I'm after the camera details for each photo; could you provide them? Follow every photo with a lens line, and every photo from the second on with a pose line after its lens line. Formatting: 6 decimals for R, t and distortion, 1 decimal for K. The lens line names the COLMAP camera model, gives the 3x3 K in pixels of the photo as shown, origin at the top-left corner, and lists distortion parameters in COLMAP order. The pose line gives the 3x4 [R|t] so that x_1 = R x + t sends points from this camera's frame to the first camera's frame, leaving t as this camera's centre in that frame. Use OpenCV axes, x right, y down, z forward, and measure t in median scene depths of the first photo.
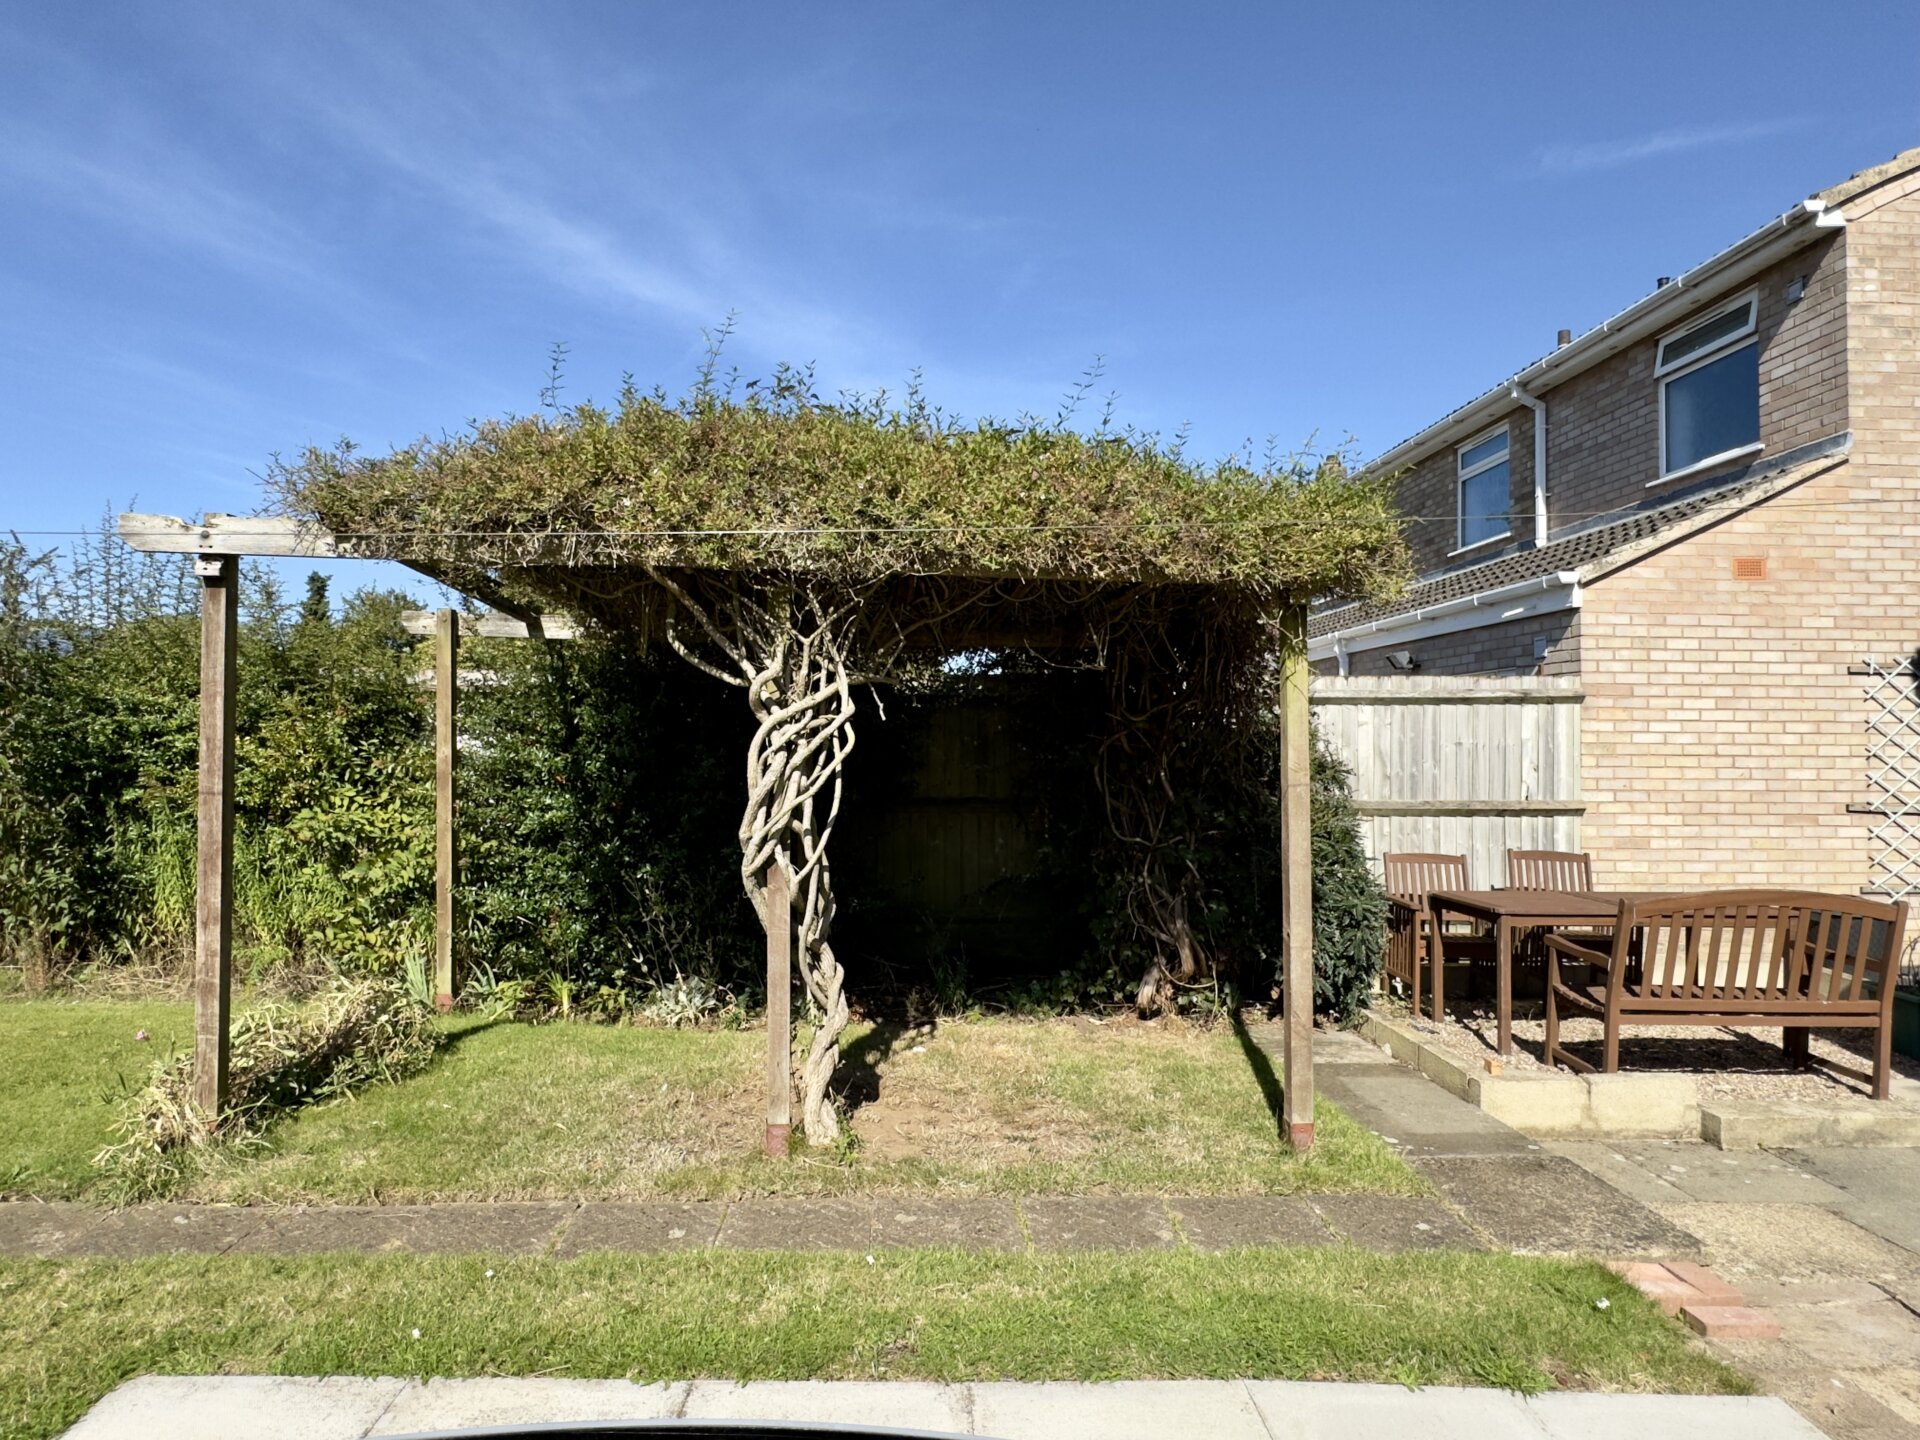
lens RADIAL K [[1177.2, 0, 948.0], [0, 1177.2, 733.2], [0, 0, 1]] dist [-0.004305, 0.001334]
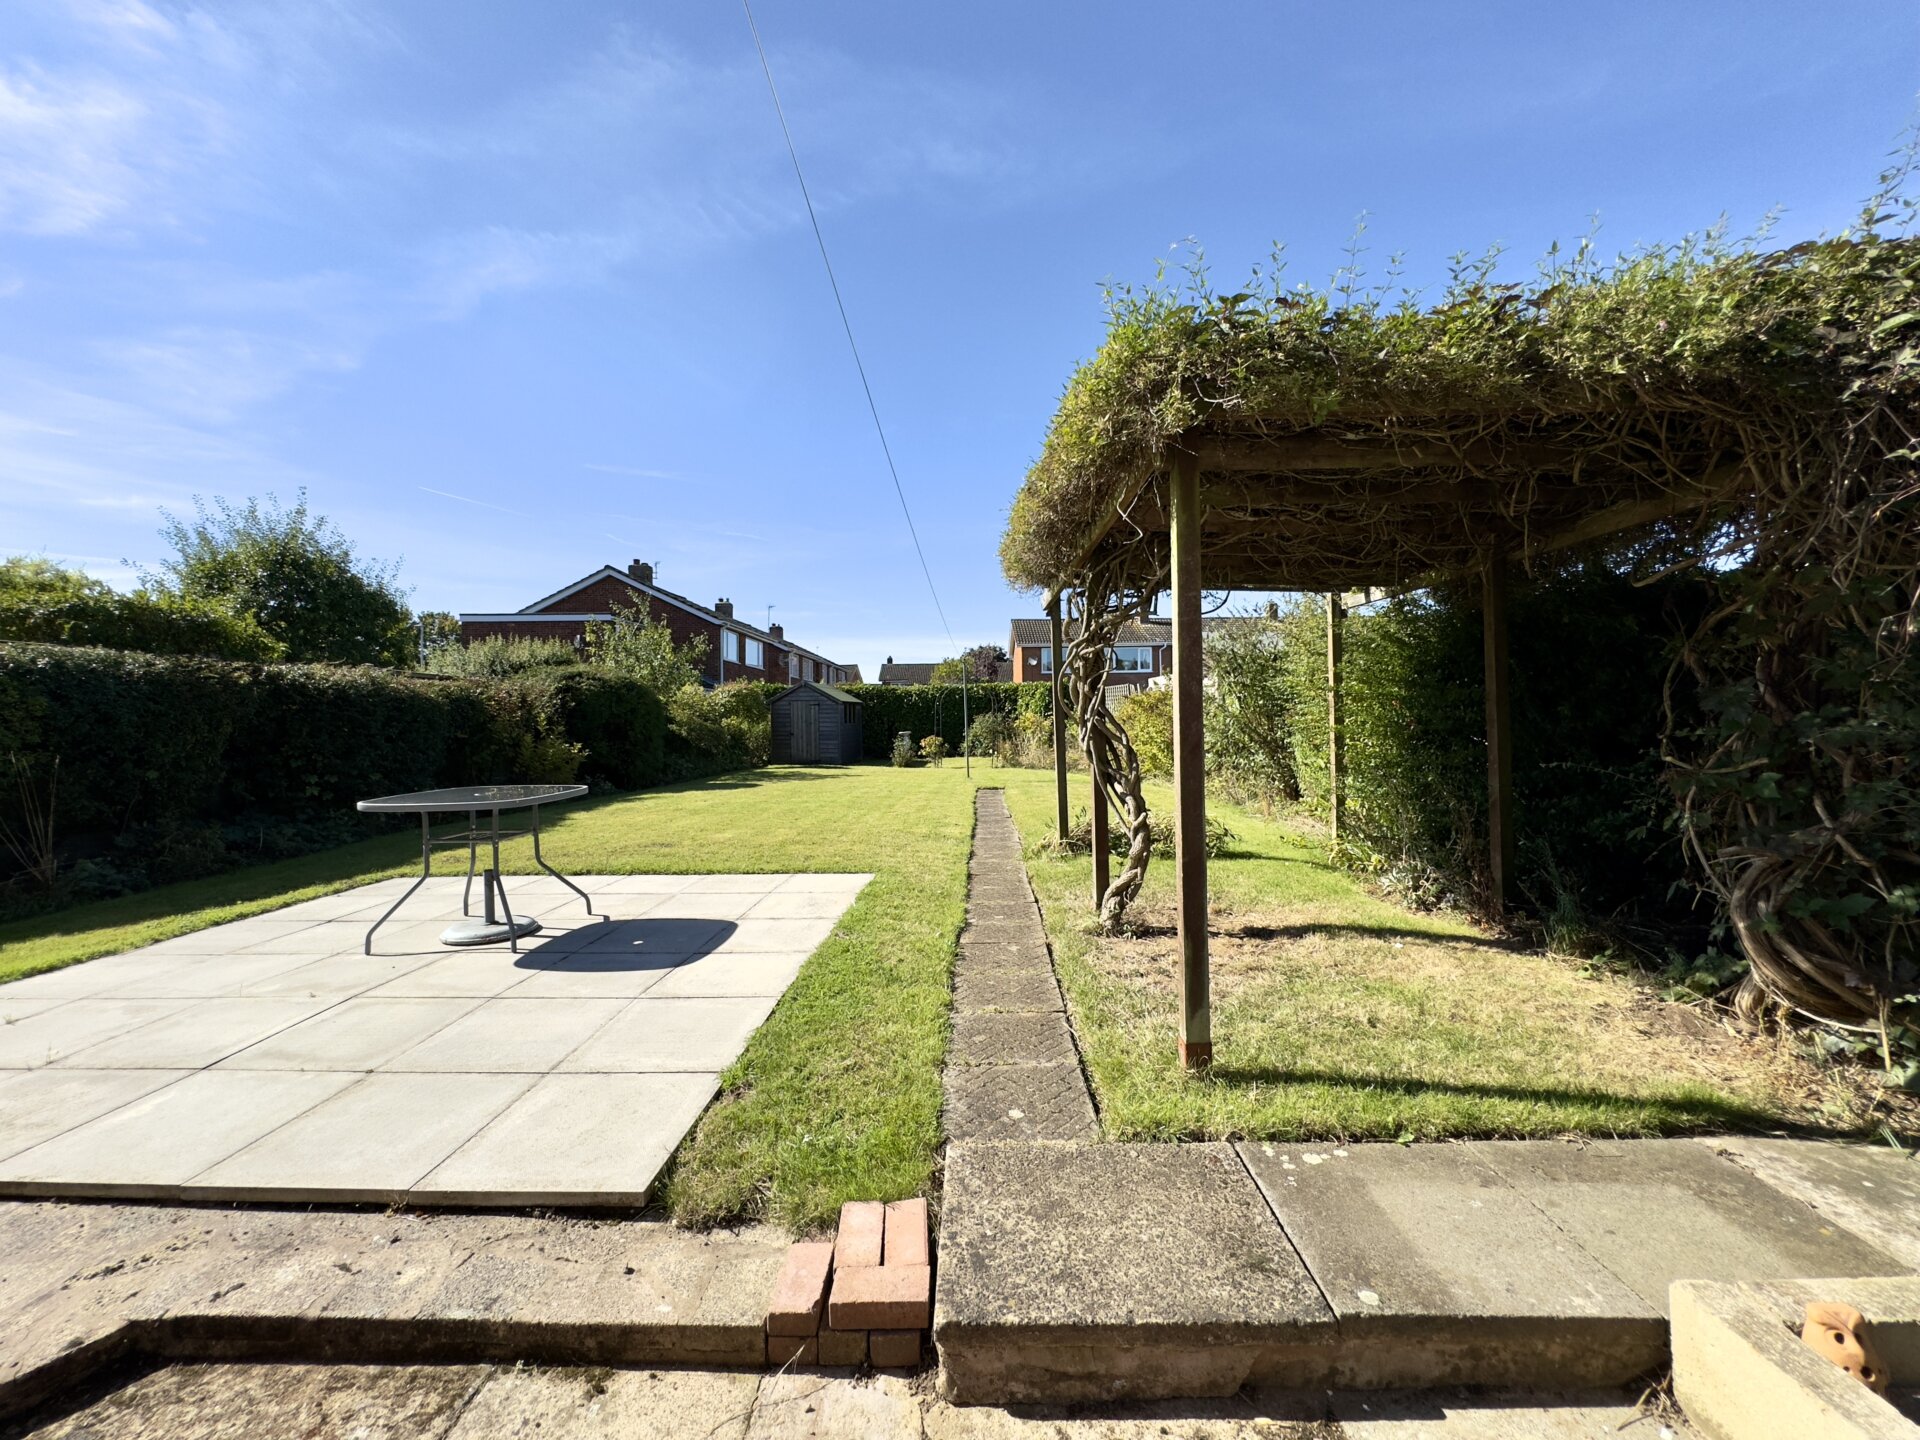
lens RADIAL K [[762.4, 0, 952.8], [0, 762.4, 716.9], [0, 0, 1]] dist [-0.003102, 0.000494]
pose [[-0.089955, -0.016483, -0.995809, 0.494068], [0.021101, 0.999607, -0.018452, 0.050815], [0.995722, -0.022672, -0.089572, 0.482245]]
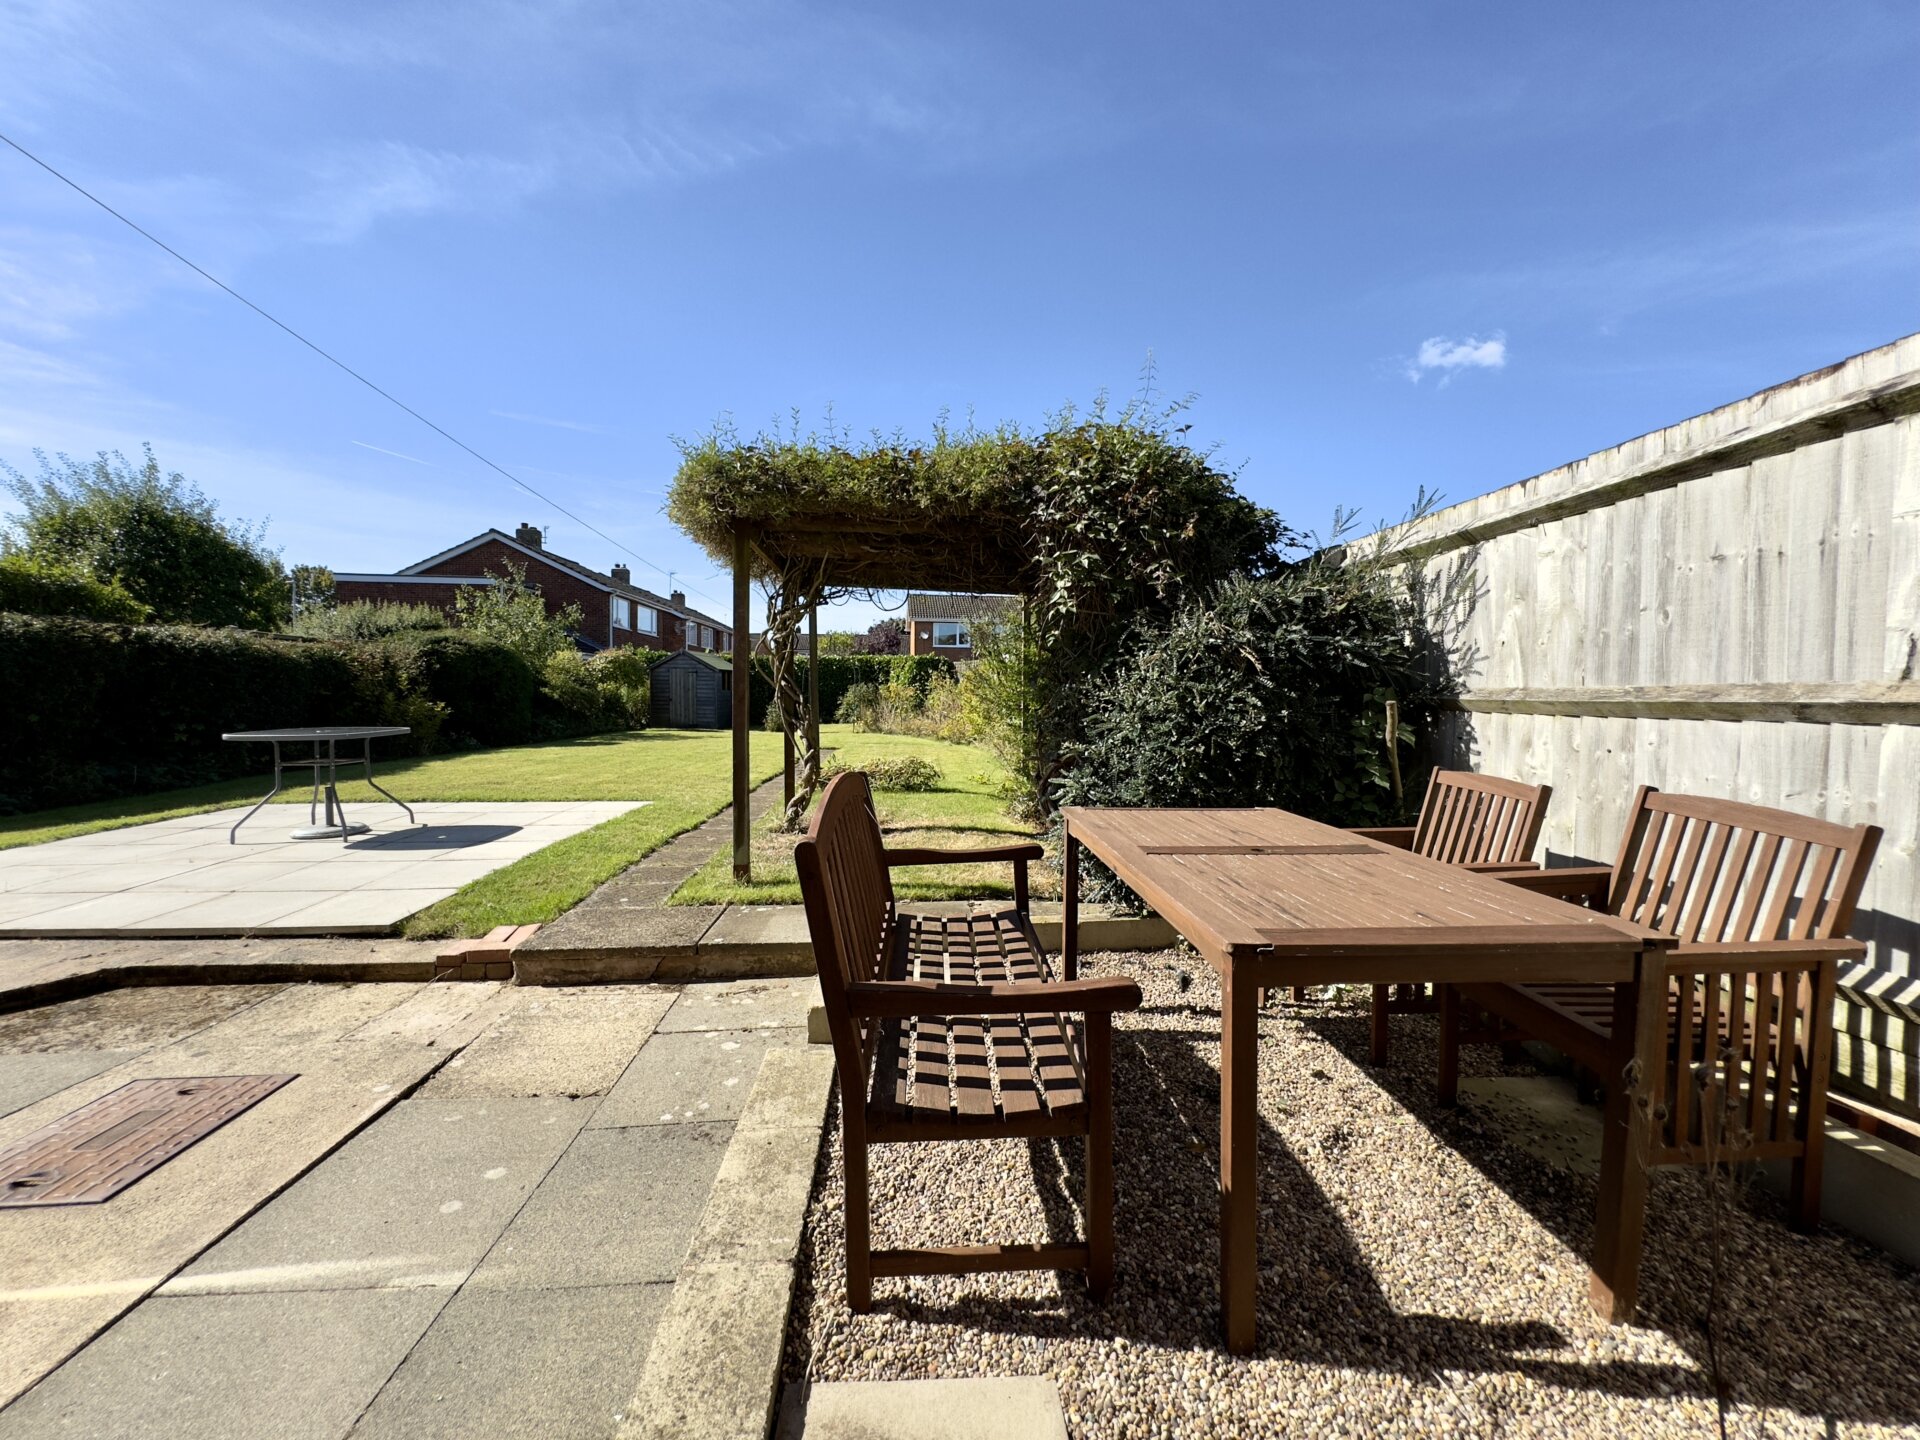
lens RADIAL K [[762.4, 0, 953.5], [0, 762.4, 717.3], [0, 0, 1]] dist [-0.003102, 0.000494]
pose [[0.010938, 0.020655, -0.999727, 0.727336], [0.004065, 0.999777, 0.020701, 0.062587], [0.999932, -0.004291, 0.010851, 0.702486]]
